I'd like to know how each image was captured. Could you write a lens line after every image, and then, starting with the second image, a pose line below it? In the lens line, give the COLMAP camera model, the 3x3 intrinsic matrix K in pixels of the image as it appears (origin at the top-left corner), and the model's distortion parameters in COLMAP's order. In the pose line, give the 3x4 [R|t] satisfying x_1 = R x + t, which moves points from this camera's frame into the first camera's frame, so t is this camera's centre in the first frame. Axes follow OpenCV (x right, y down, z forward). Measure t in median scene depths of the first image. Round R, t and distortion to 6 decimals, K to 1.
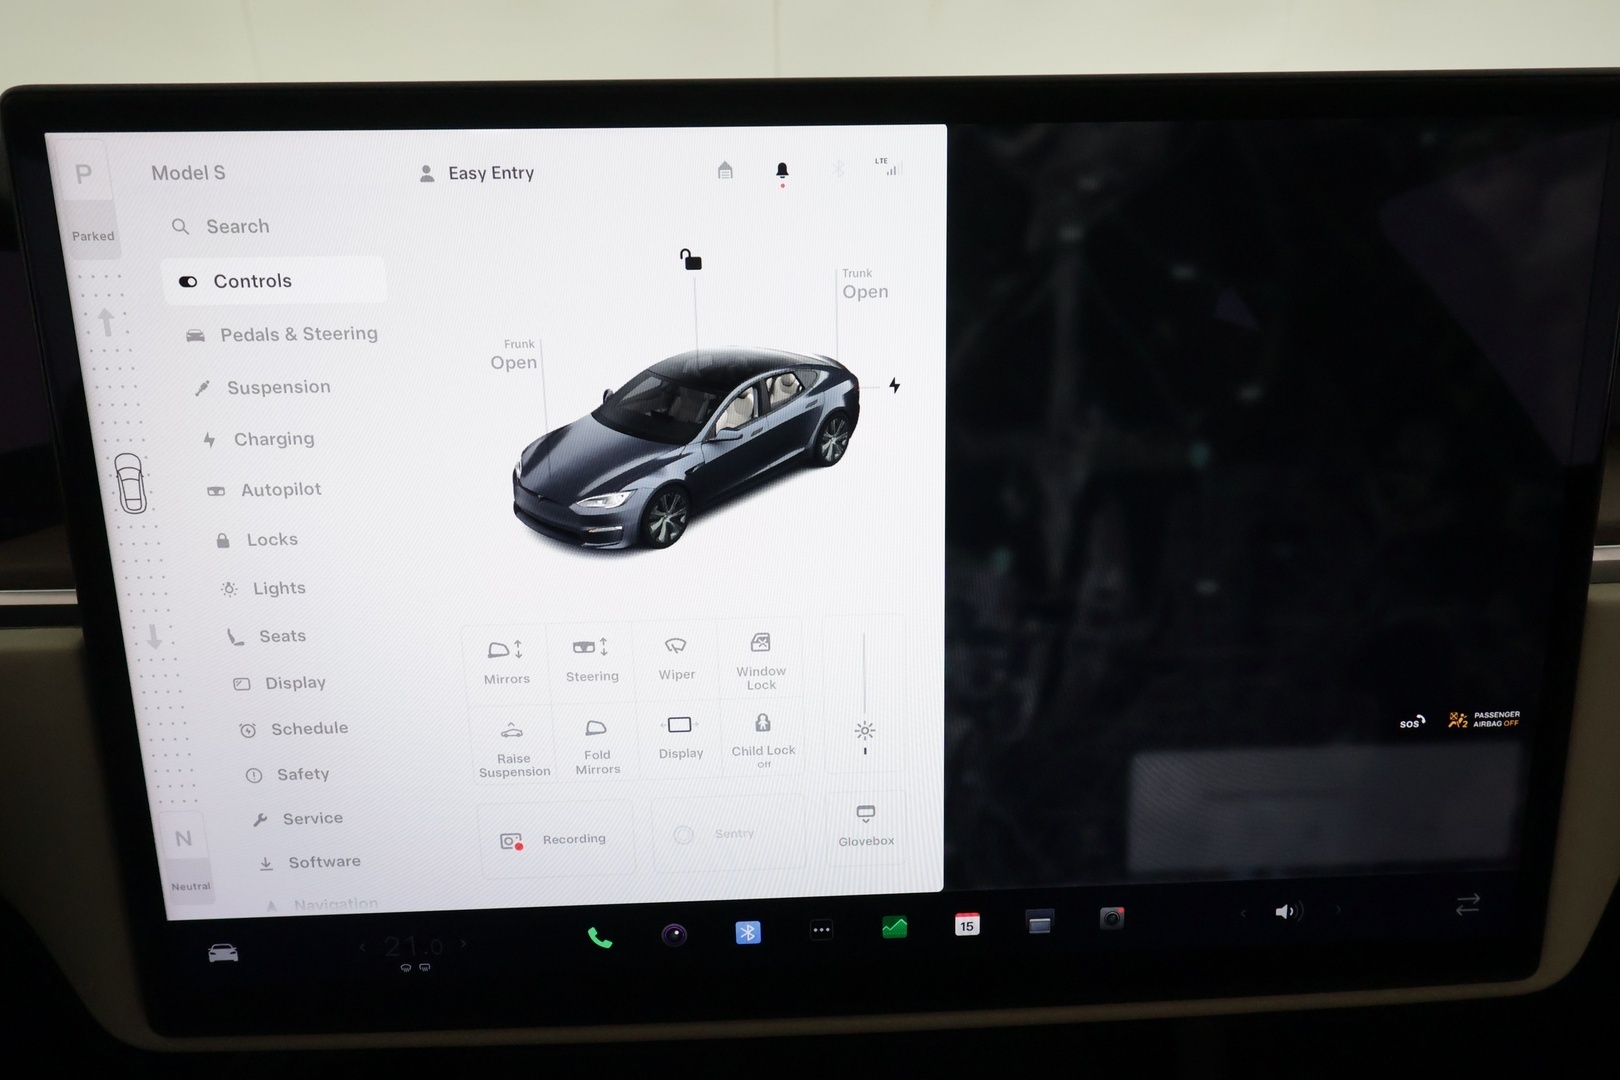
lens RADIAL K [[984.4, 0, 797.5], [0, 984.4, 563.2], [0, 0, 1]] dist [0.003908, 0.005993]
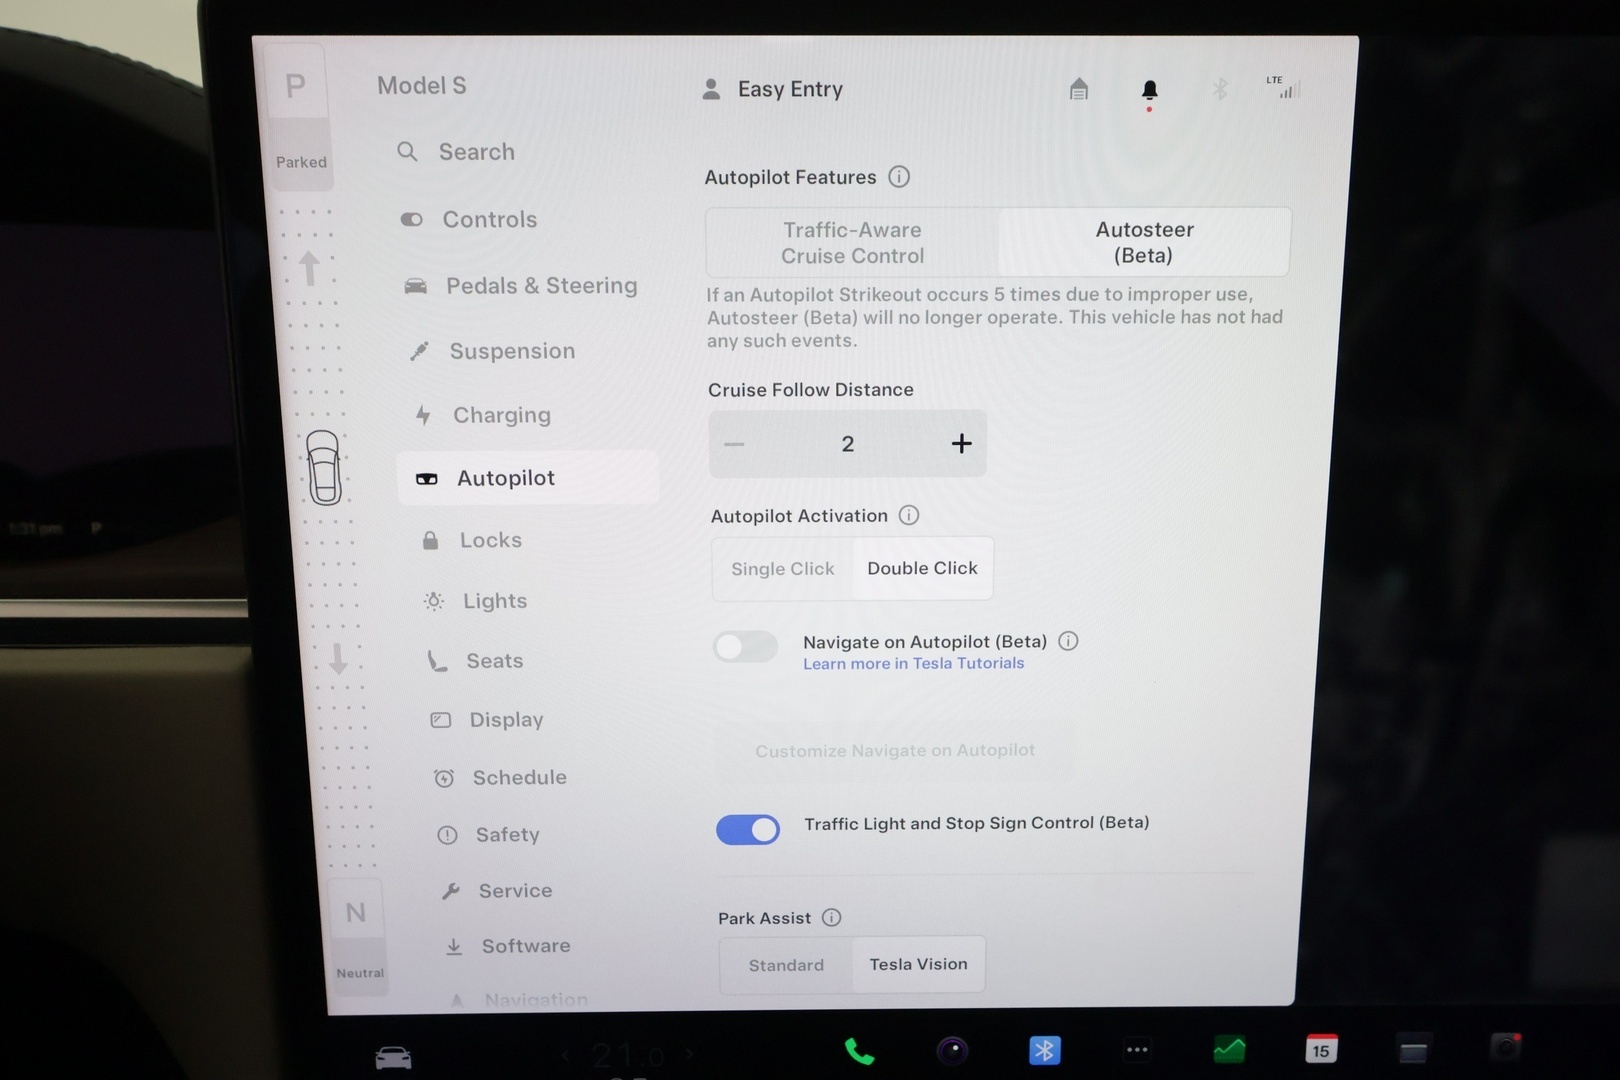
lens RADIAL K [[969.9, 0, 780.1], [0, 969.9, 554.6], [0, 0, 1]] dist [0.008097, -0.000316]
pose [[0.999544, 0.018946, -0.023518, -0.274319], [-0.020116, 0.998518, -0.050559, 0.022583], [0.022526, 0.051009, 0.998444, 0.211852]]
